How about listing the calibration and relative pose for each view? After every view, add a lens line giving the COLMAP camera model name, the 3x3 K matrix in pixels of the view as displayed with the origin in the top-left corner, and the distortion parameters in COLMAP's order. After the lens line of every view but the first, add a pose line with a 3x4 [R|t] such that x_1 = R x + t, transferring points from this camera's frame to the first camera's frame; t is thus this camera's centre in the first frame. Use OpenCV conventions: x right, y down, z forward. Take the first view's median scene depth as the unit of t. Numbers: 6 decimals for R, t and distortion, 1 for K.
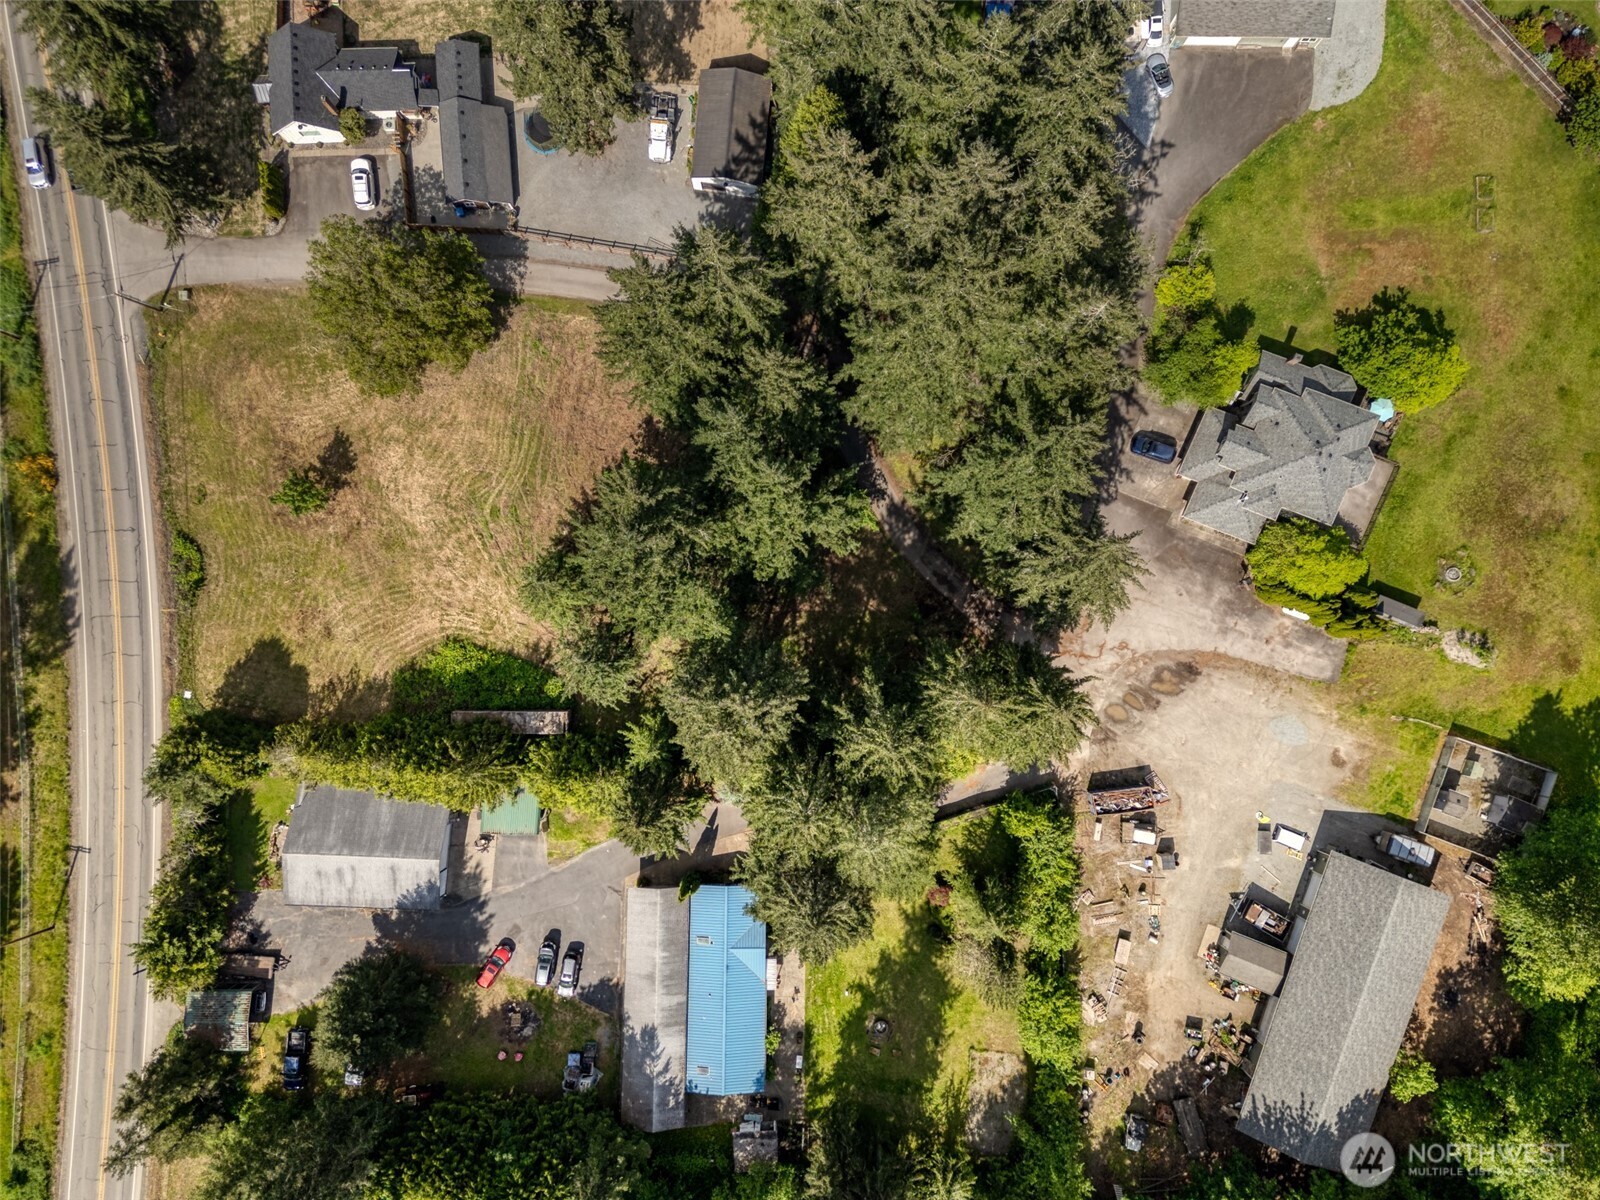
lens RADIAL K [[1113.9, 0, 804.8], [0, 1113.9, 591.7], [0, 0, 1]] dist [0.061736, -0.075299]
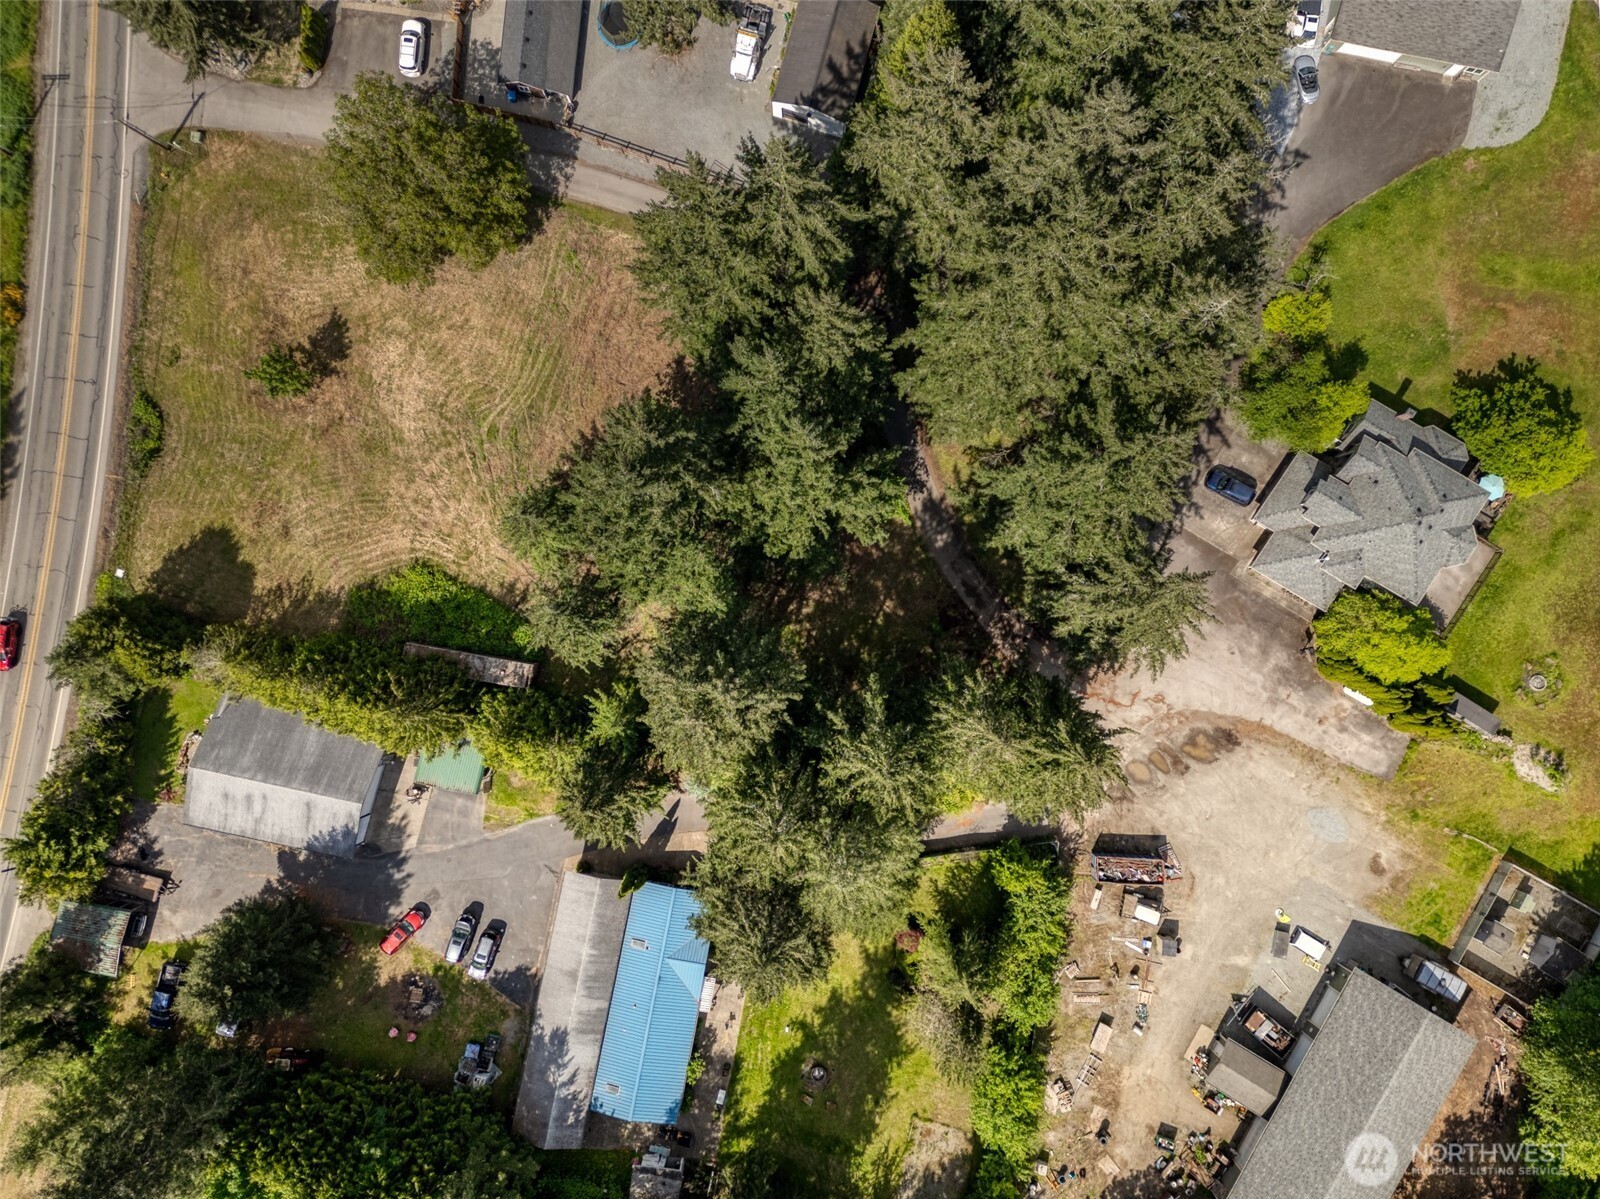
lens RADIAL K [[1127.4, 0, 839.9], [0, 1127.4, 607.0], [0, 0, 1]] dist [-0.009784, 0.002325]
pose [[0.984921, 0.171338, 0.023969, -0.000260], [-0.171786, 0.984969, 0.018050, 0.003948], [-0.020516, -0.021895, 0.999550, 0.112298]]
